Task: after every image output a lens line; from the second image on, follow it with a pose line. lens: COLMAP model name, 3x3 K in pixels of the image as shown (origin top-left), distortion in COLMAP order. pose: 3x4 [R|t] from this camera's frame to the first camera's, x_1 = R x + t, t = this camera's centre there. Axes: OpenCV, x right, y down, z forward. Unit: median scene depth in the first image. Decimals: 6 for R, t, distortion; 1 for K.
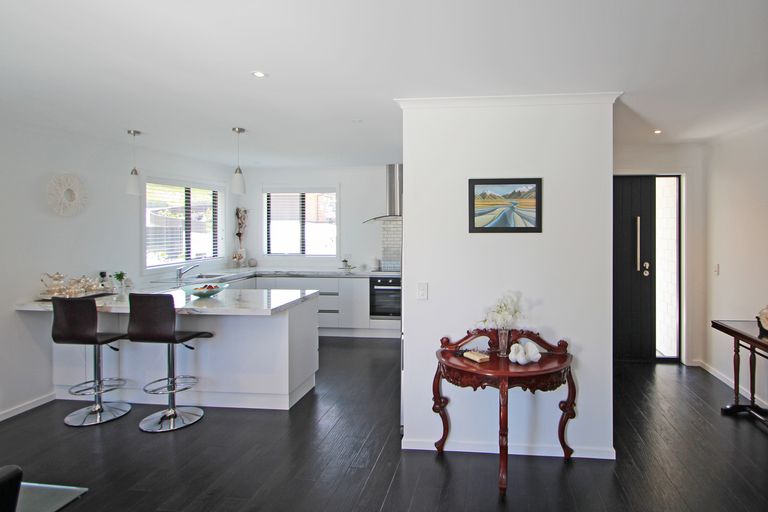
lens RADIAL K [[468.7, 0, 442.2], [0, 468.7, 218.9], [0, 0, 1]] dist [0.003095, -0.001403]
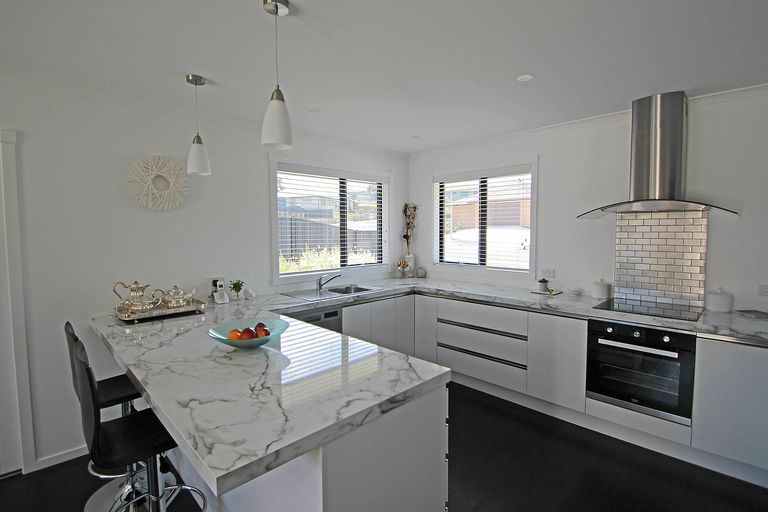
lens RADIAL K [[366.0, 0, 382.5], [0, 366.0, 253.9], [0, 0, 1]] dist [-0.006013, -0.001595]
pose [[0.786573, 0.036398, -0.616424, -0.083386], [0.008347, 0.997543, 0.069553, 0.020139], [0.617441, -0.059854, 0.784337, 0.520473]]
